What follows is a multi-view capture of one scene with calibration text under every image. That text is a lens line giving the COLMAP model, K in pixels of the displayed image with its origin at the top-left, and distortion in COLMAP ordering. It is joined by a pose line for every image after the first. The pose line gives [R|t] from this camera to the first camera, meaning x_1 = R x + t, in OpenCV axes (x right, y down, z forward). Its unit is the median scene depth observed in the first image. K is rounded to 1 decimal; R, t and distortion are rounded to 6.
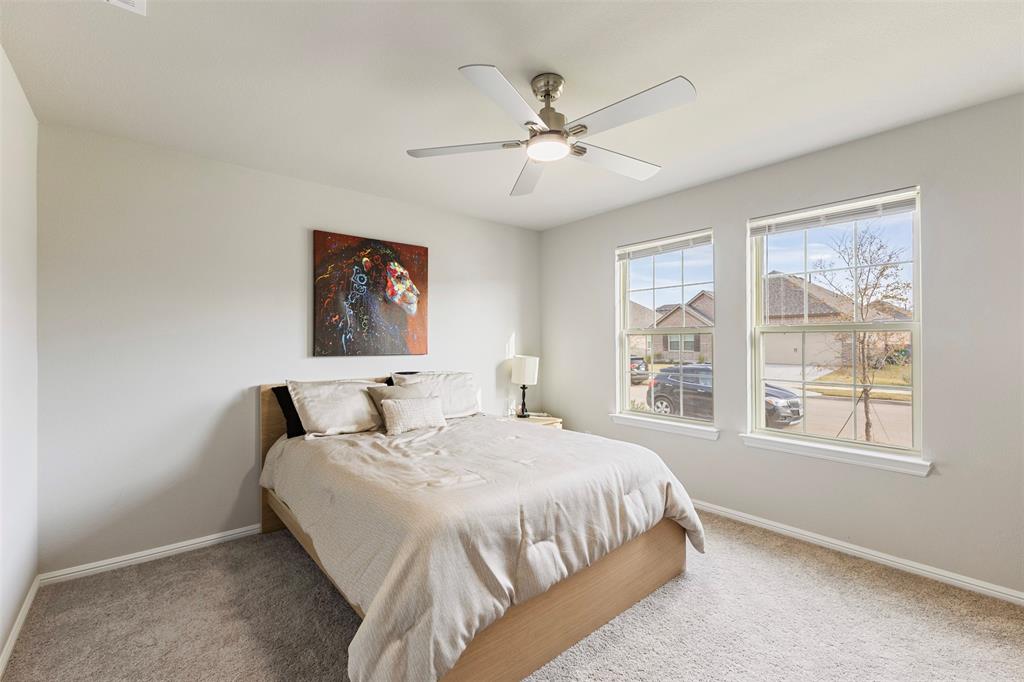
lens RADIAL K [[447.0, 0, 515.6], [0, 447.0, 339.5], [0, 0, 1]] dist [-0.001310, -0.000270]
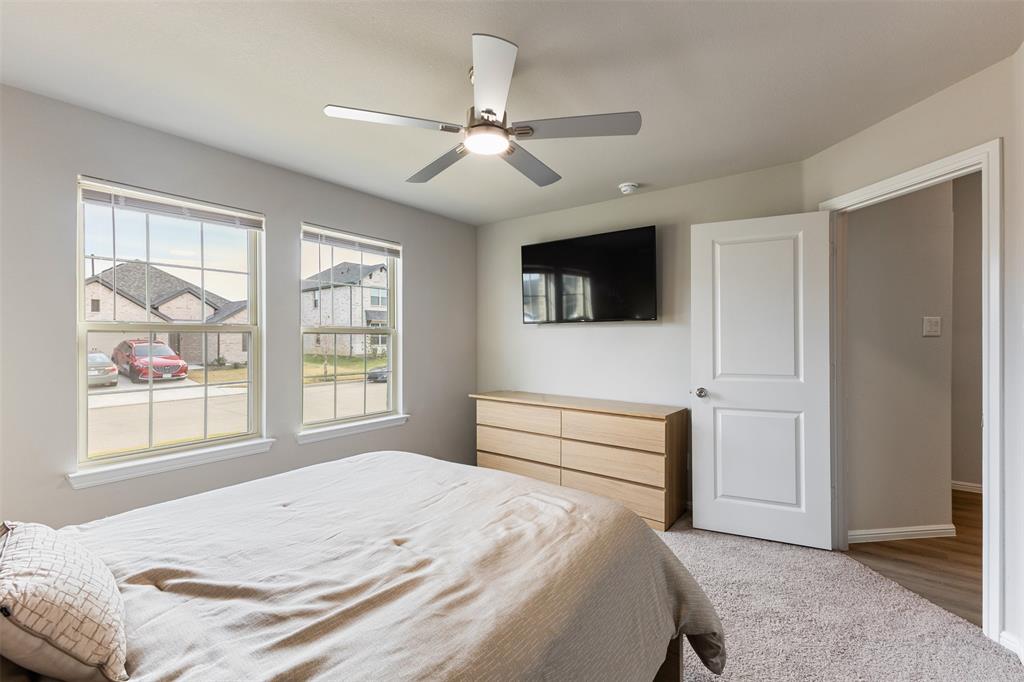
lens RADIAL K [[447.0, 0, 515.6], [0, 447.0, 339.5], [0, 0, 1]] dist [-0.001310, -0.000270]
pose [[-0.243556, 0.002397, 0.969884, -0.702447], [-0.000801, 0.999996, -0.002673, 0.004073], [-0.969886, -0.001428, -0.243554, 0.934984]]
